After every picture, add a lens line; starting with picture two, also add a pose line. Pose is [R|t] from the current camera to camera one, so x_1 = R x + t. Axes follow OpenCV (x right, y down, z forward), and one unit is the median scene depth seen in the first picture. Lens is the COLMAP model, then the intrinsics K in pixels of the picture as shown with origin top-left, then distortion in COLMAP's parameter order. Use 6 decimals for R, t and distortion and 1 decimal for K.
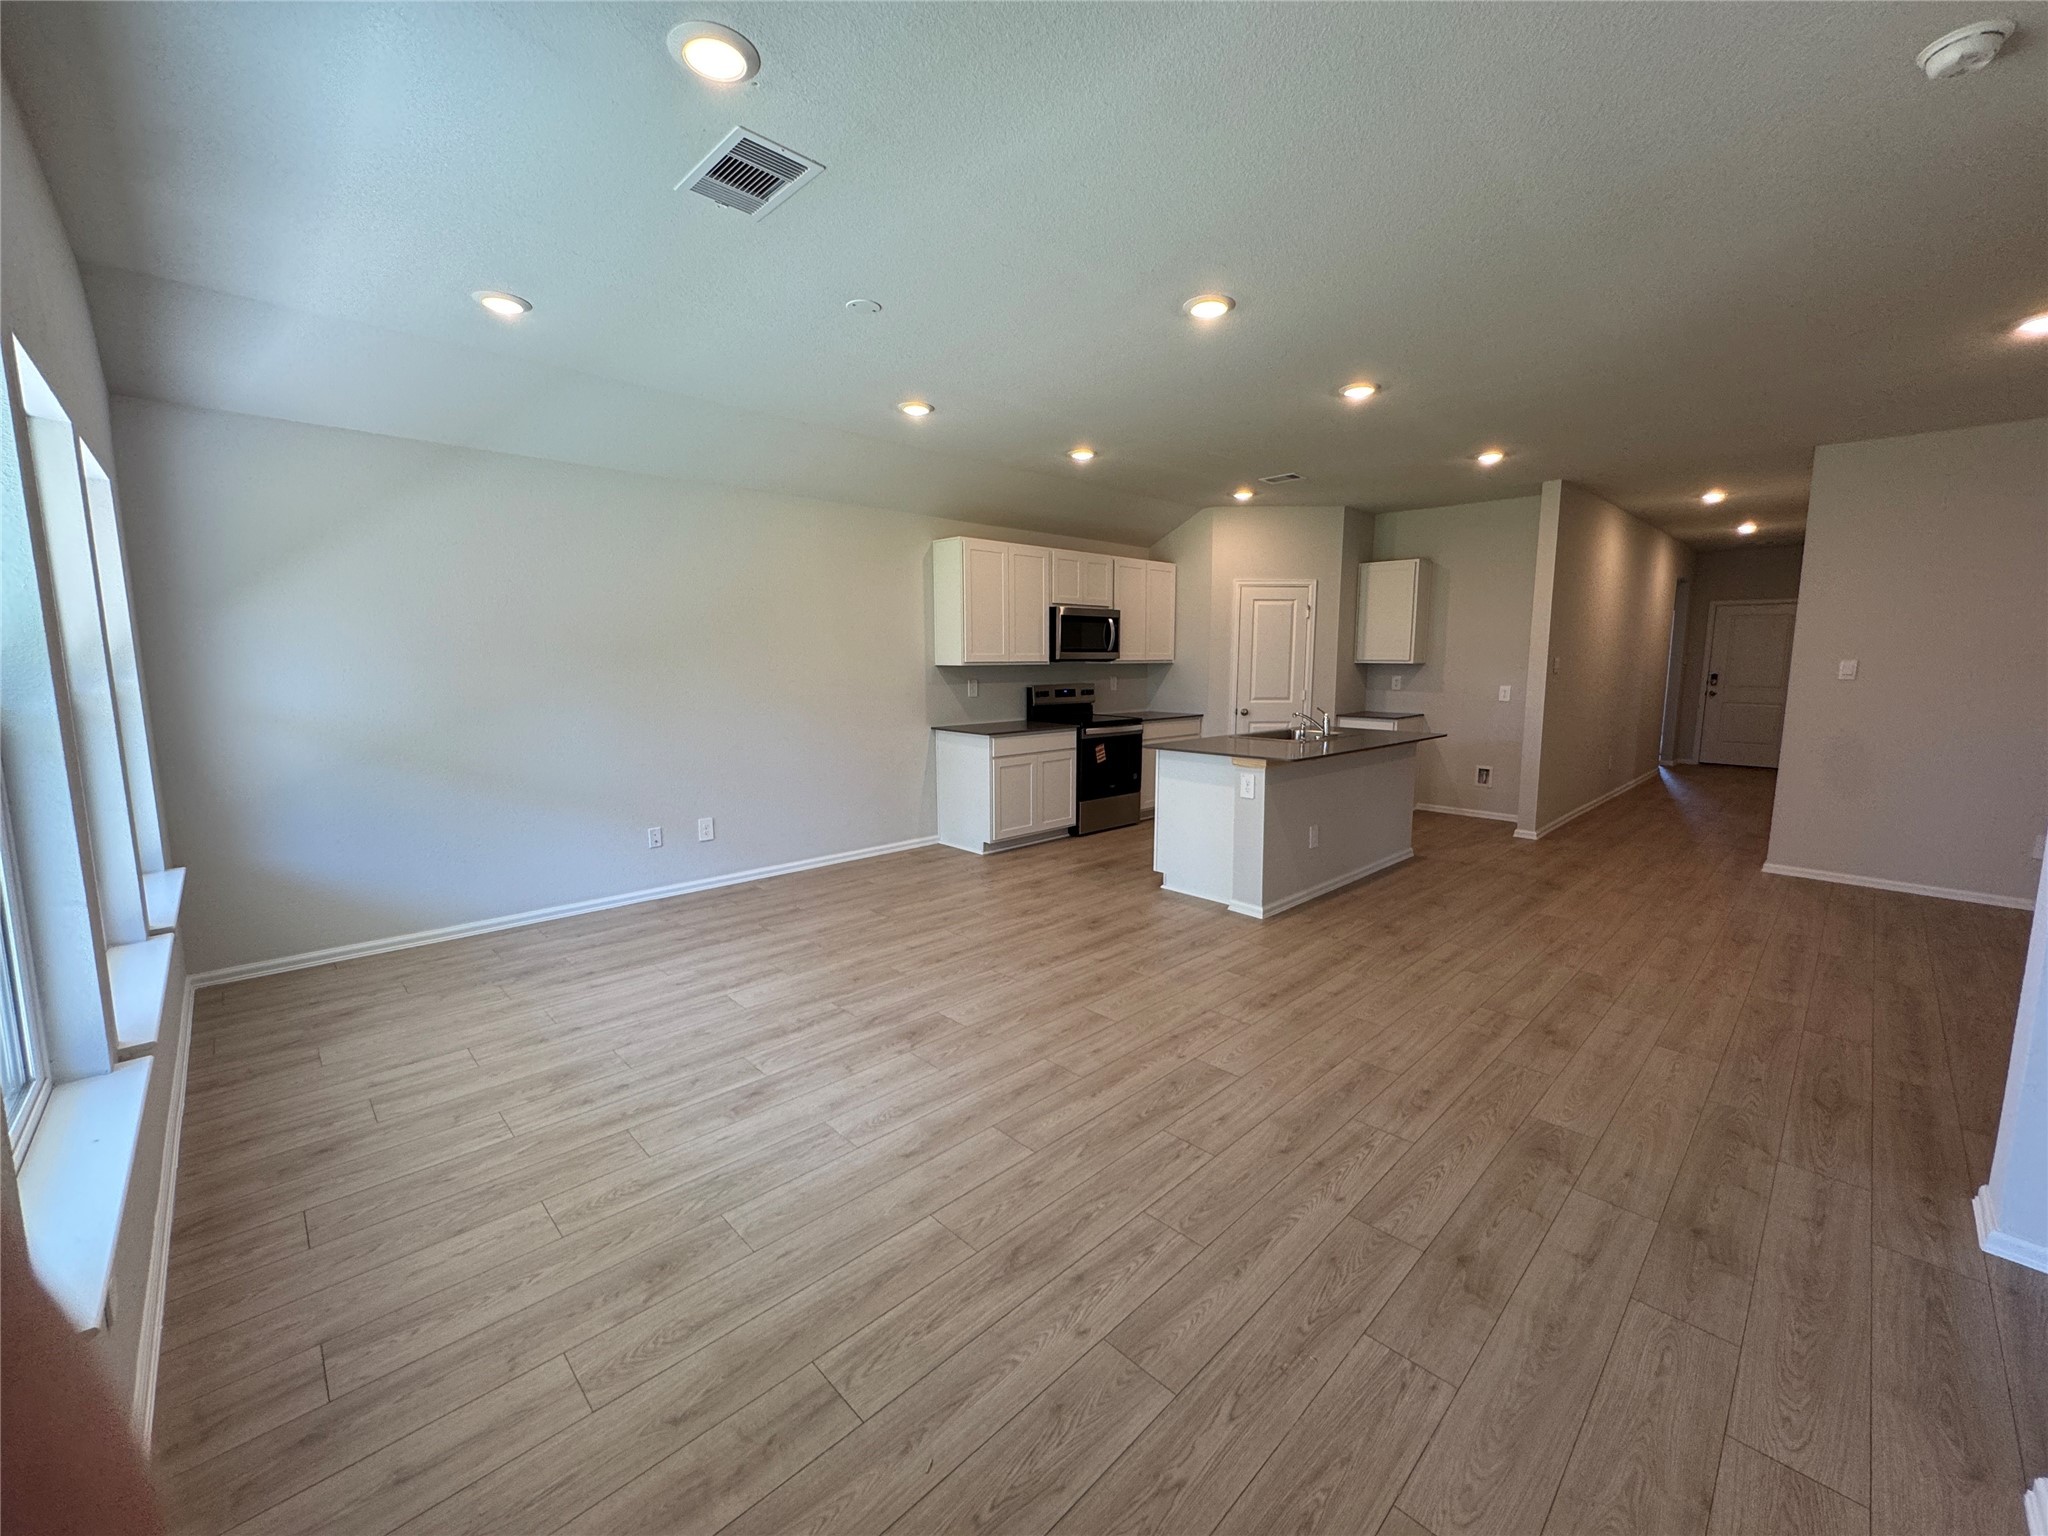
lens RADIAL K [[821.5, 0, 1023.0], [0, 821.5, 764.4], [0, 0, 1]] dist [-0.001383, 0.000112]
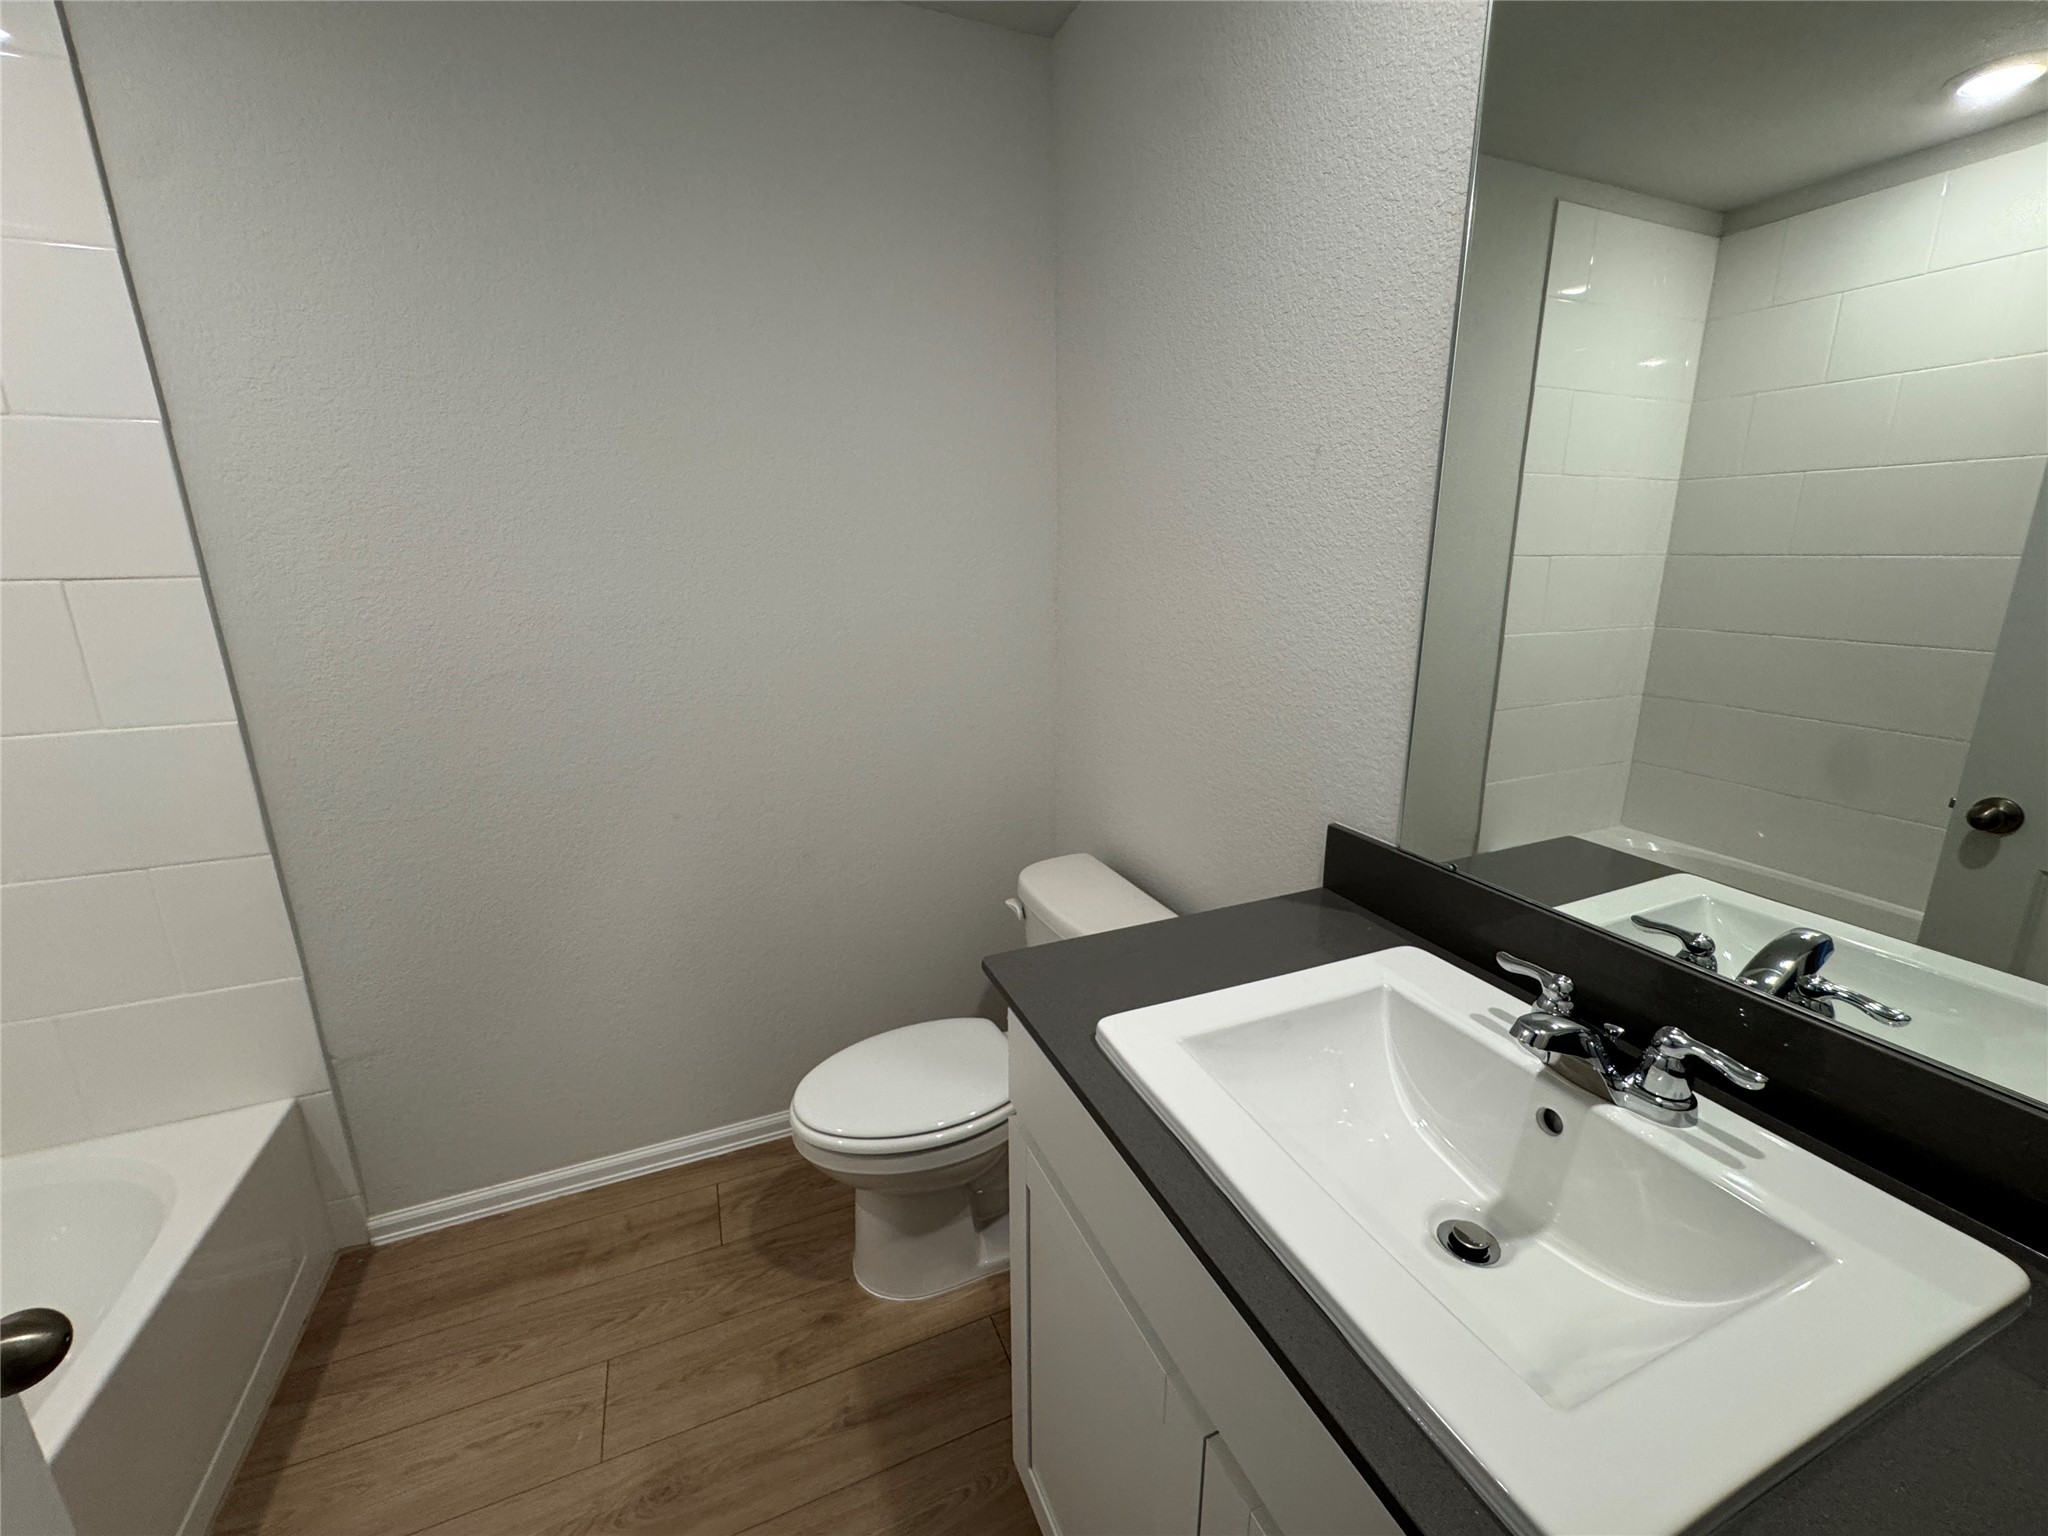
lens RADIAL K [[821.5, 0, 1024.2], [0, 821.5, 765.6], [0, 0, 1]] dist [-0.001383, 0.000112]
pose [[0.932143, 0.083673, -0.352291, 0.360436], [-0.039441, 0.990608, 0.130922, -0.071833], [0.359937, -0.108143, 0.926688, 0.593879]]
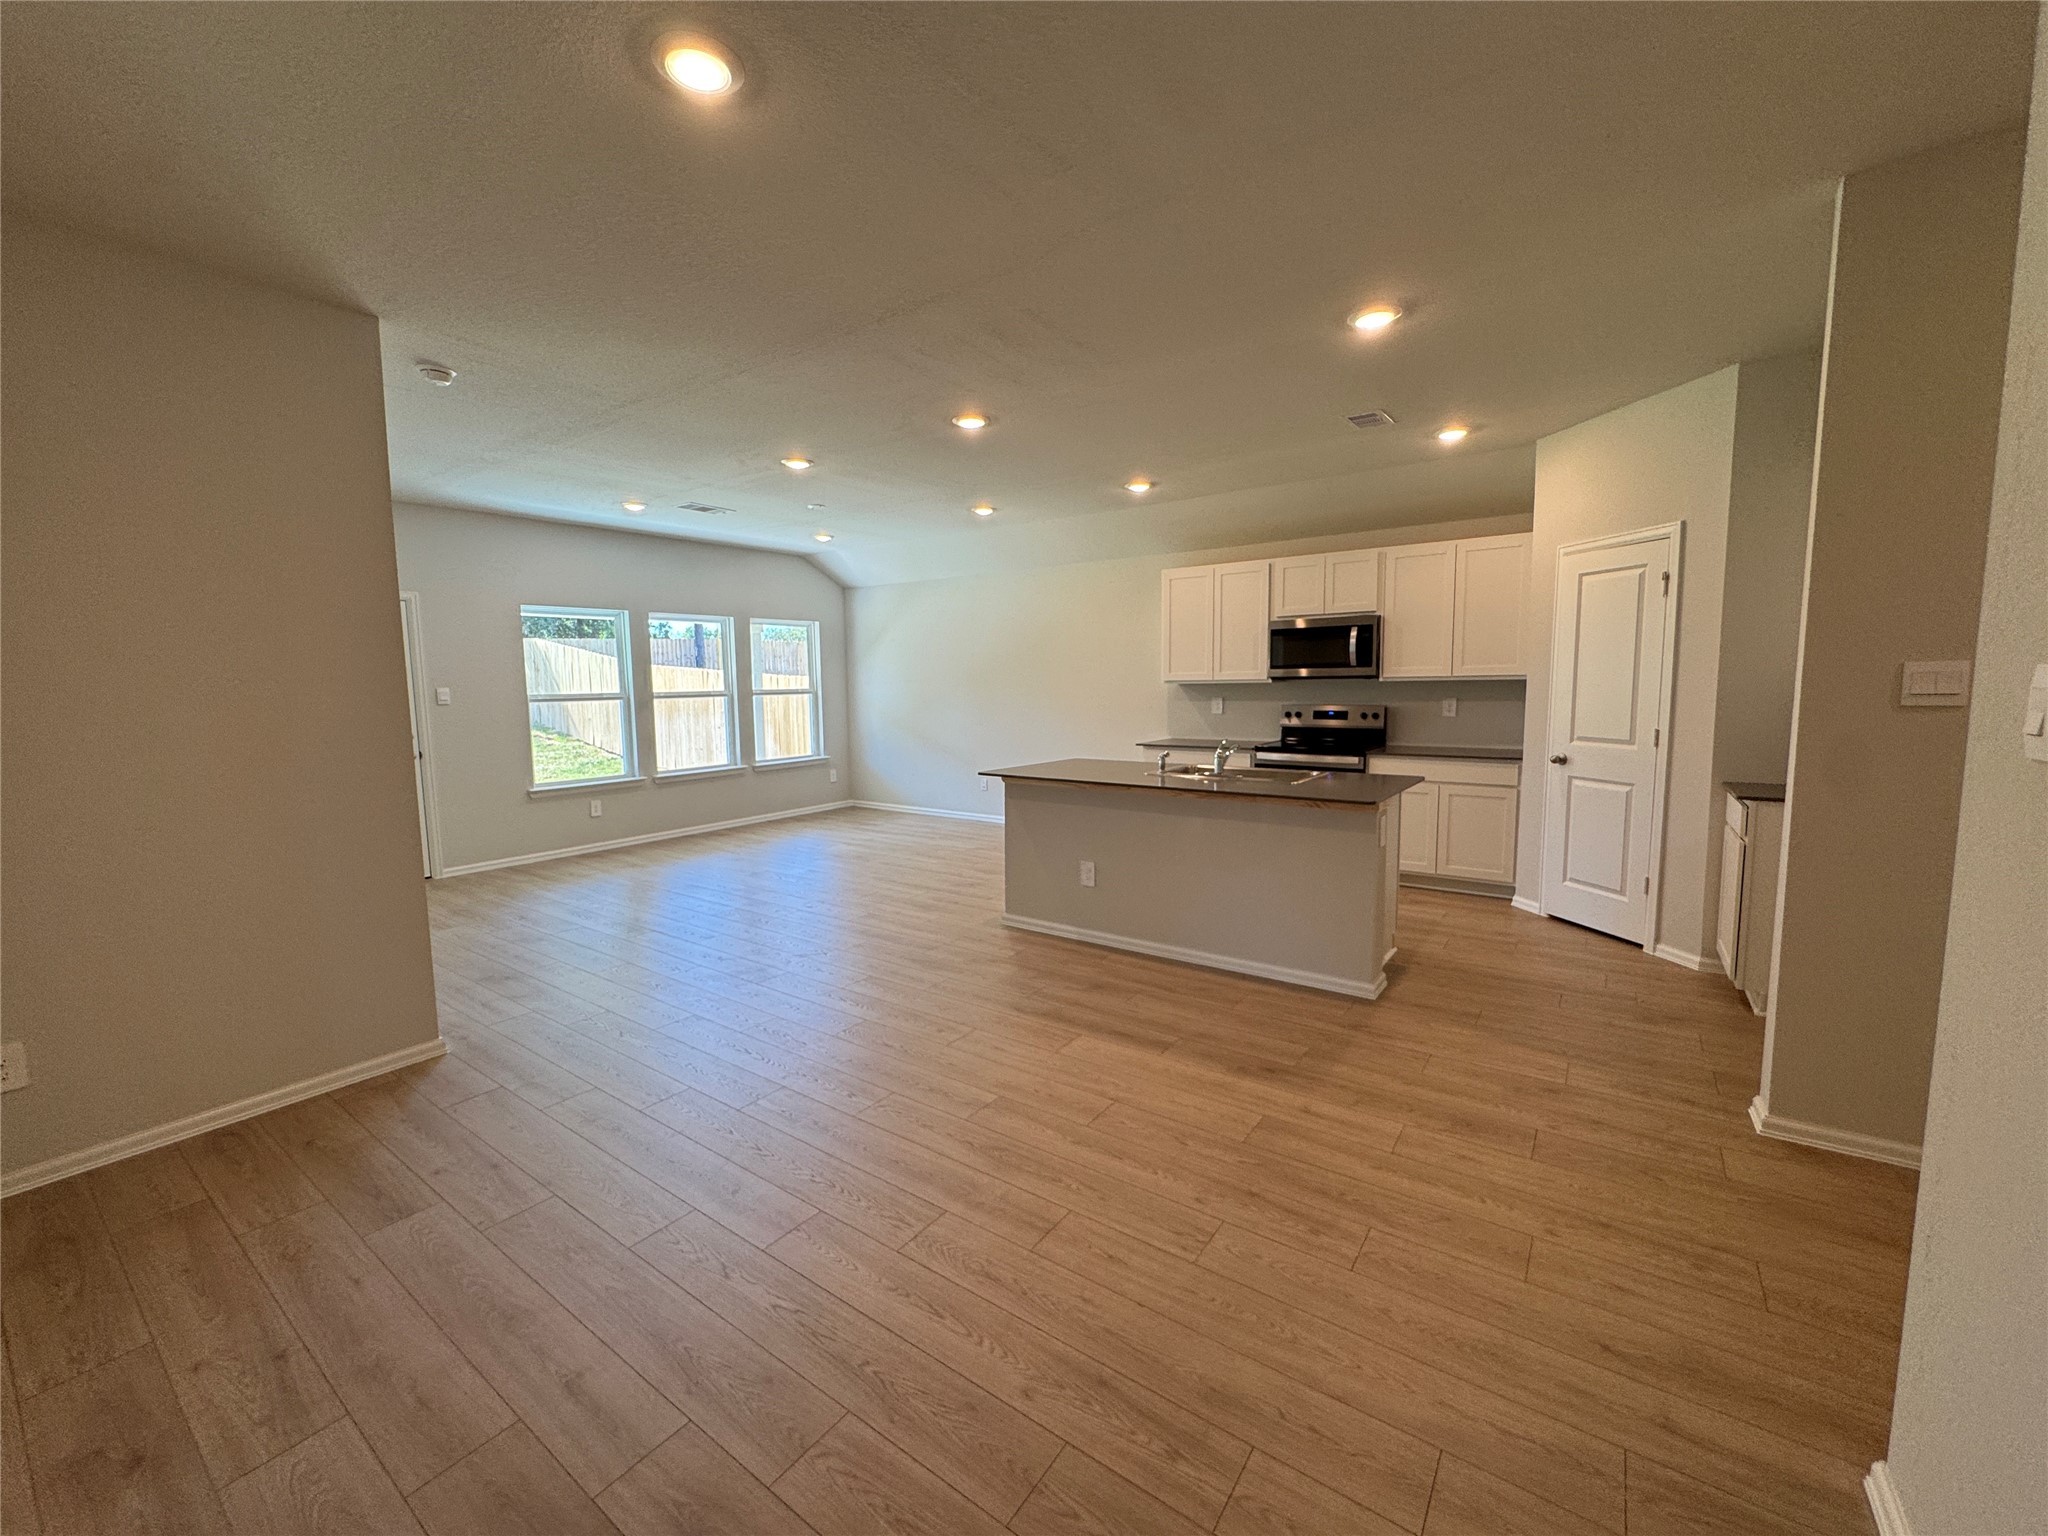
lens RADIAL K [[821.5, 0, 1027.3], [0, 821.5, 765.1], [0, 0, 1]] dist [-0.001383, 0.000112]
pose [[0.178980, 0.098359, -0.978924, 1.099582], [-0.115422, 0.990219, 0.078391, -0.084387], [0.977059, 0.098959, 0.188582, 0.680375]]
